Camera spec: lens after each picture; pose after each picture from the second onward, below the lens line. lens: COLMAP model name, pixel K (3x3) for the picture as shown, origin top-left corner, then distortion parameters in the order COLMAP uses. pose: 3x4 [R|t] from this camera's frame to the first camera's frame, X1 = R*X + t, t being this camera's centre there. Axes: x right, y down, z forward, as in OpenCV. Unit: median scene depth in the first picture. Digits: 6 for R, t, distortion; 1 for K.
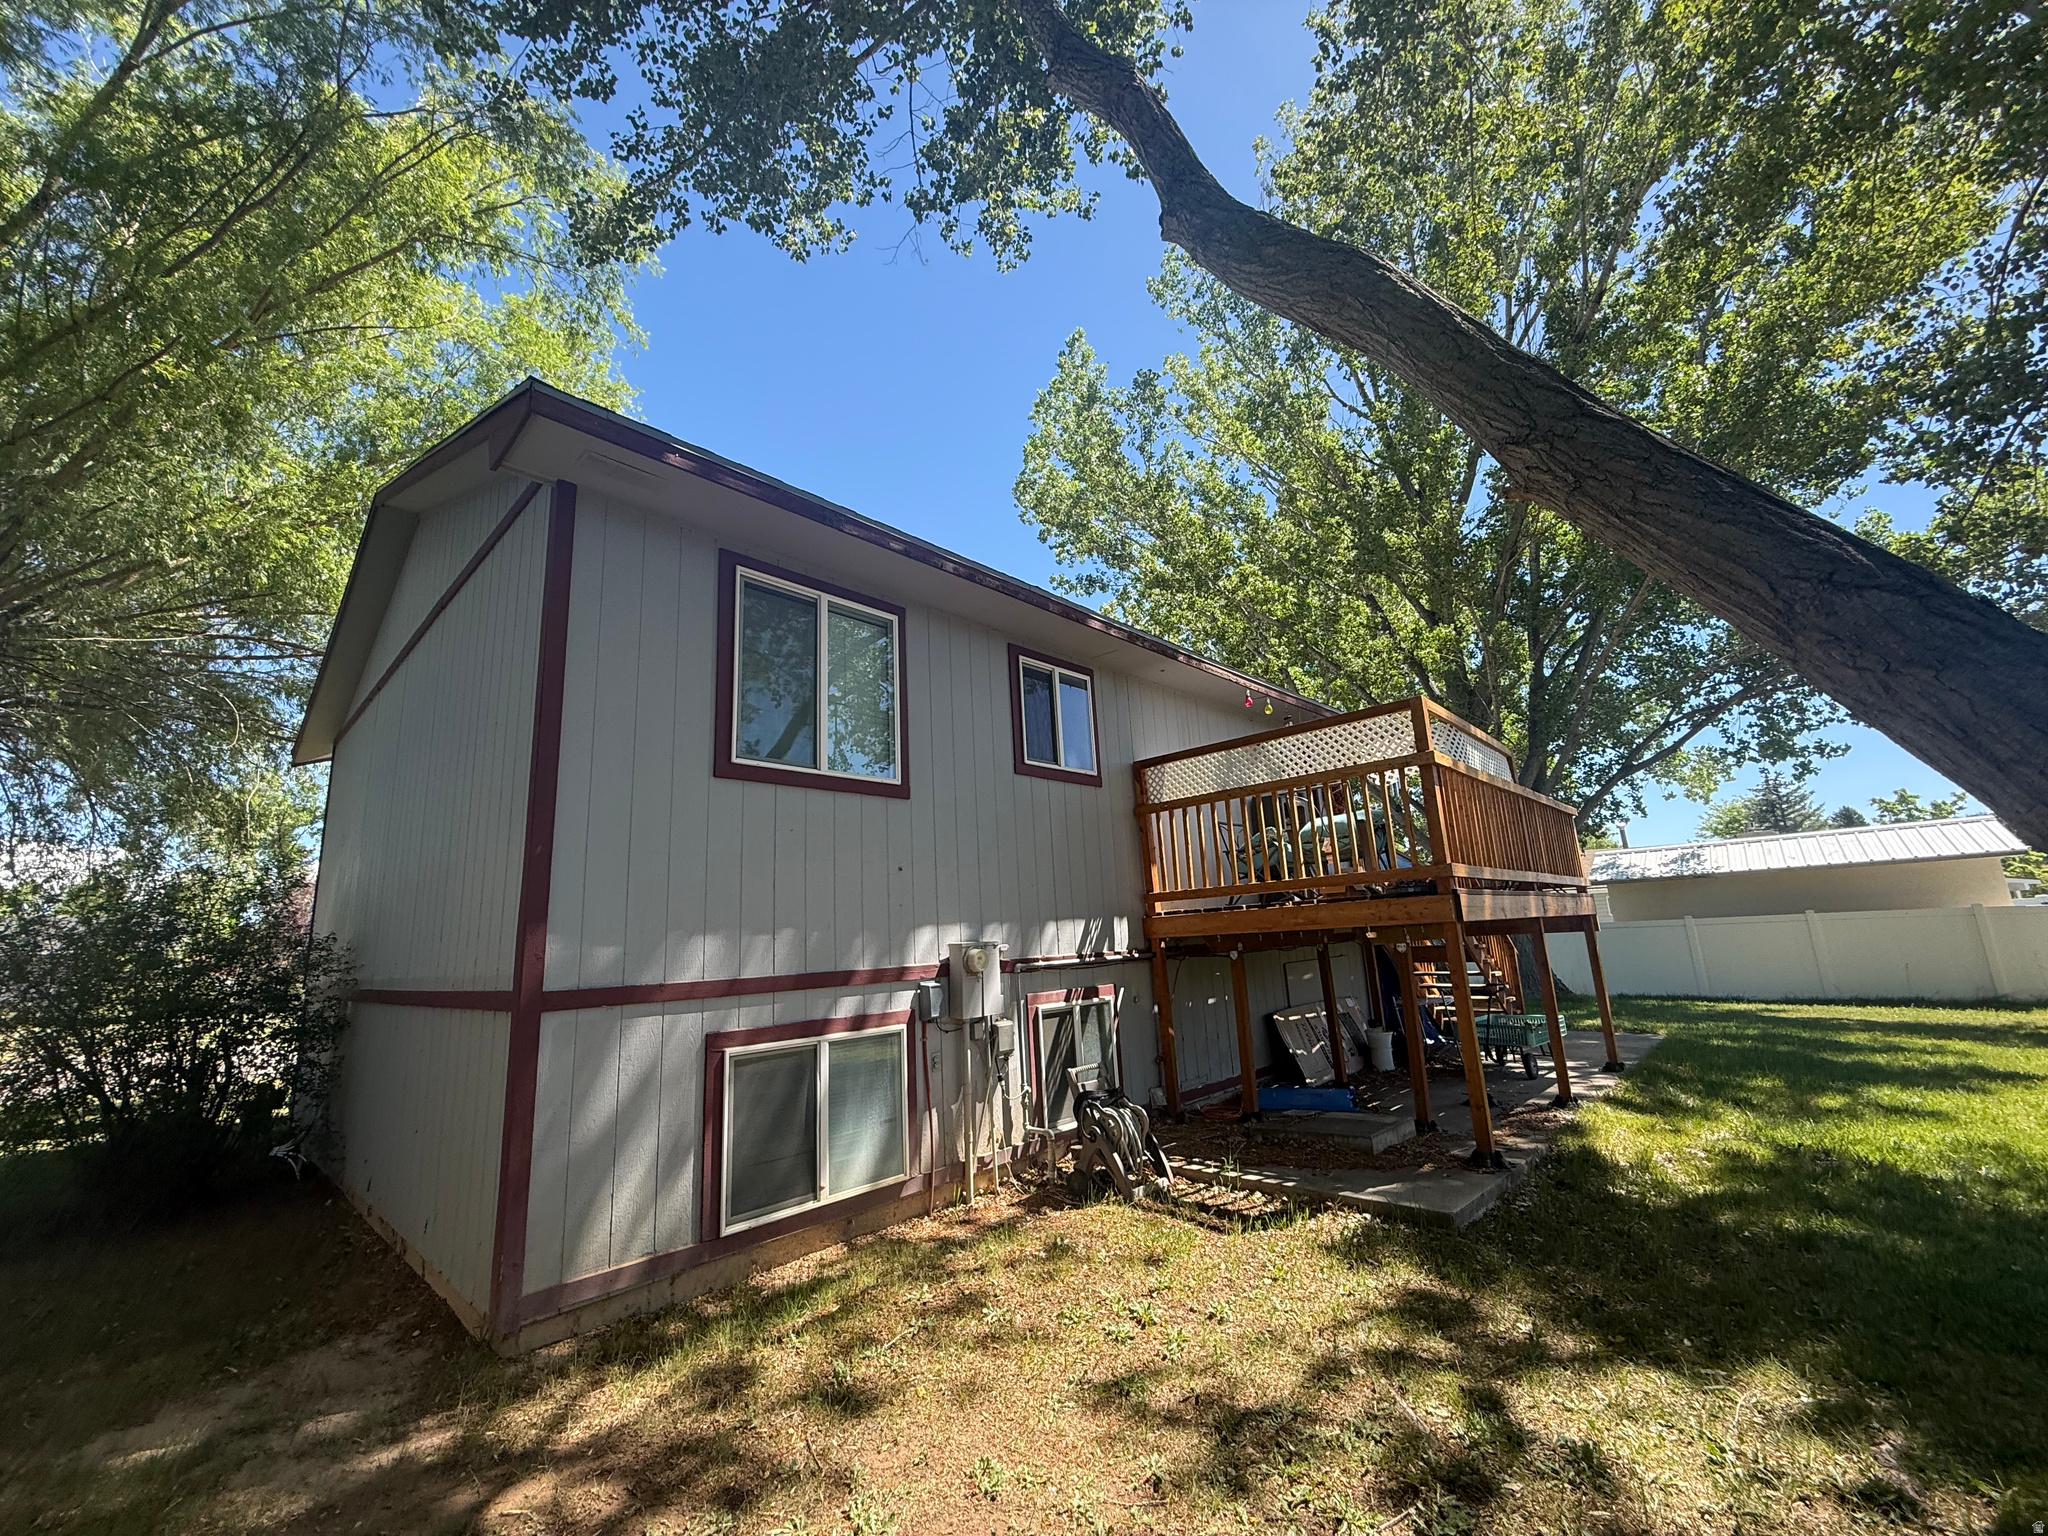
lens RADIAL K [[816.9, 0, 1019.5], [0, 816.9, 777.9], [0, 0, 1]] dist [-0.000356, -0.000354]
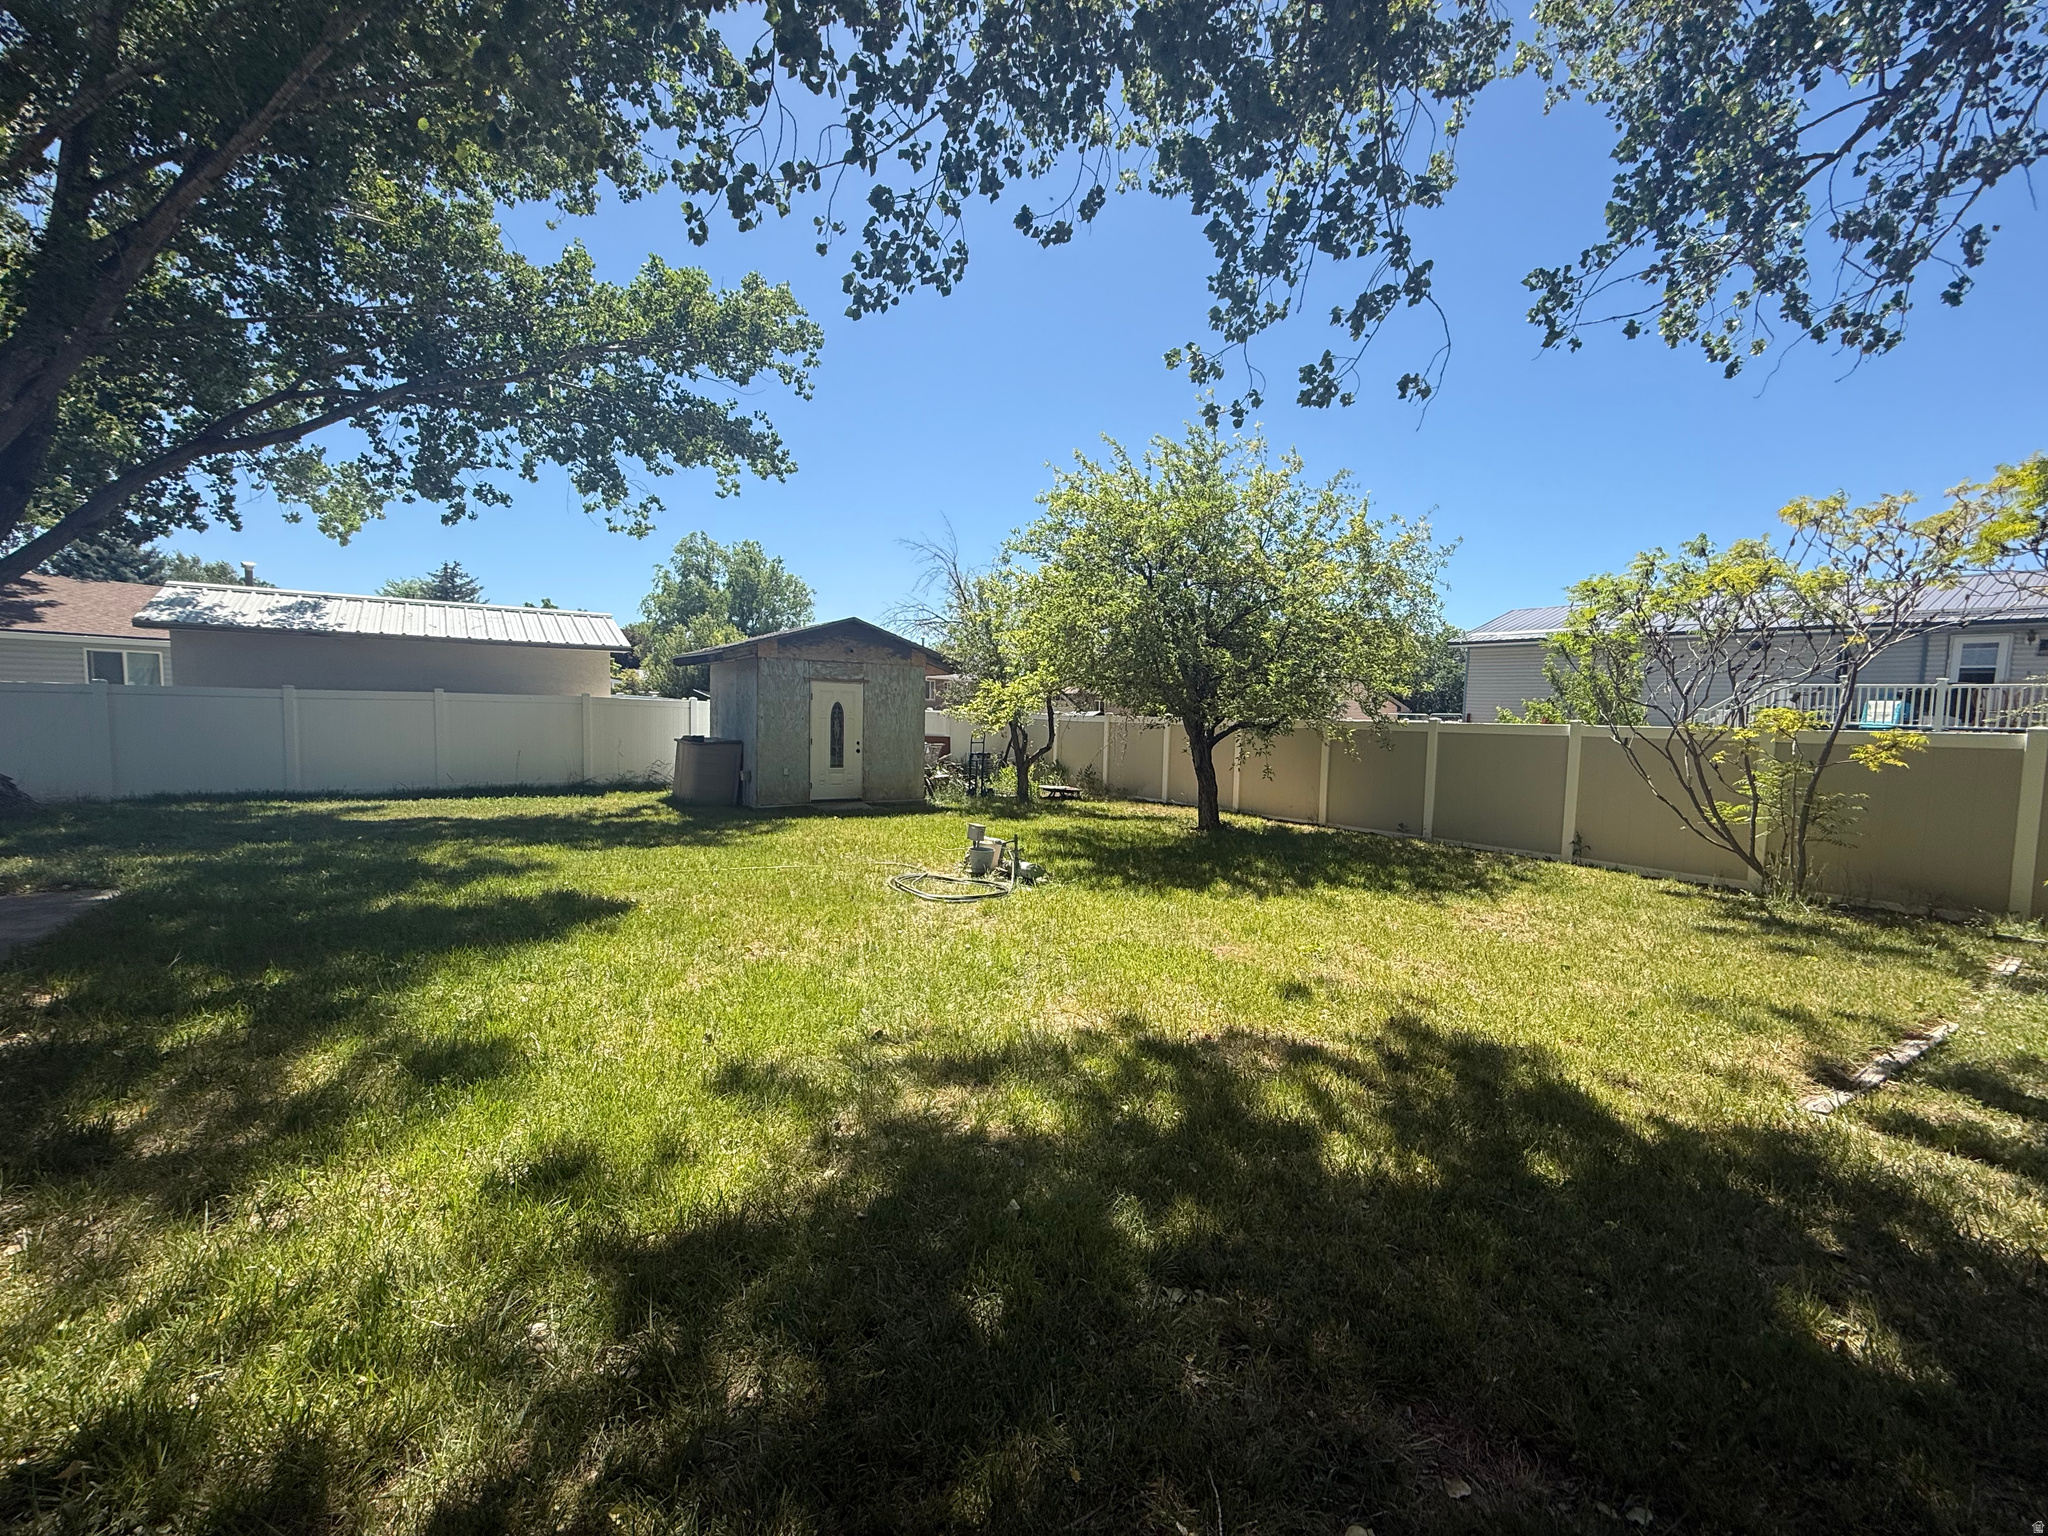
lens RADIAL K [[816.9, 0, 1019.5], [0, 816.9, 777.9], [0, 0, 1]] dist [-0.000356, -0.000354]
pose [[0.210835, -0.029475, 0.977077, 0.269034], [-0.230162, 0.969947, 0.078924, 0.047187], [-0.950039, -0.241526, 0.197715, 0.241252]]
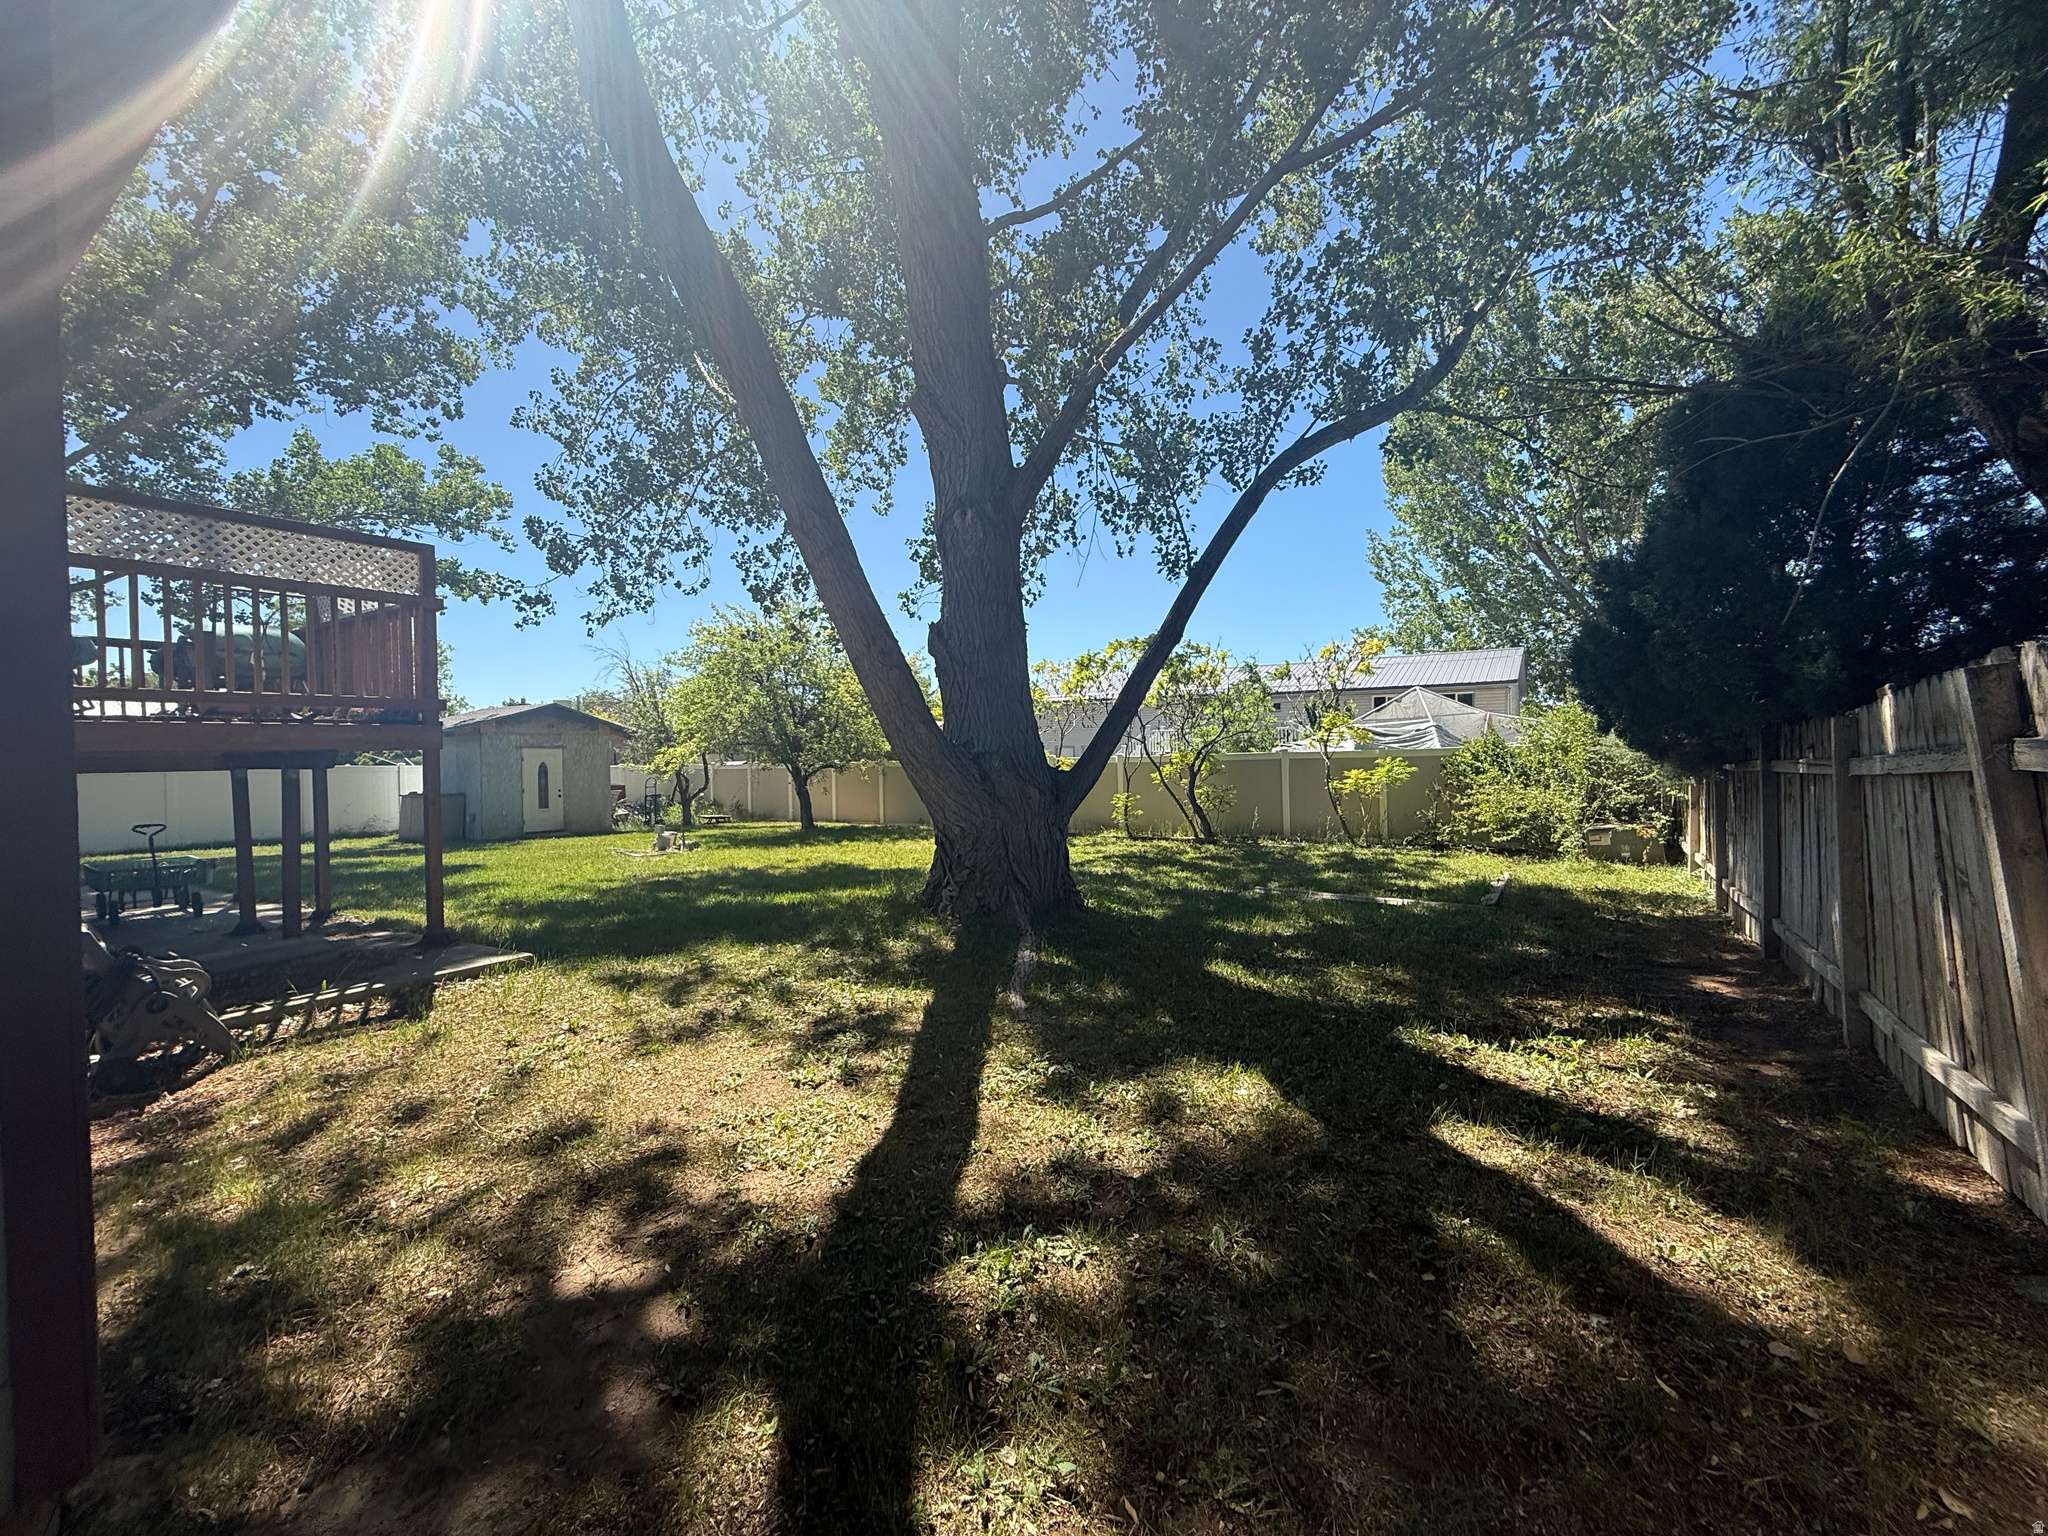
lens RADIAL K [[816.9, 0, 1019.5], [0, 816.9, 777.9], [0, 0, 1]] dist [-0.000356, -0.000354]
pose [[-0.179787, 0.019938, 0.983503, -0.276404], [-0.180768, 0.982099, -0.052954, 0.040192], [-0.966954, -0.187306, -0.172965, 0.127797]]
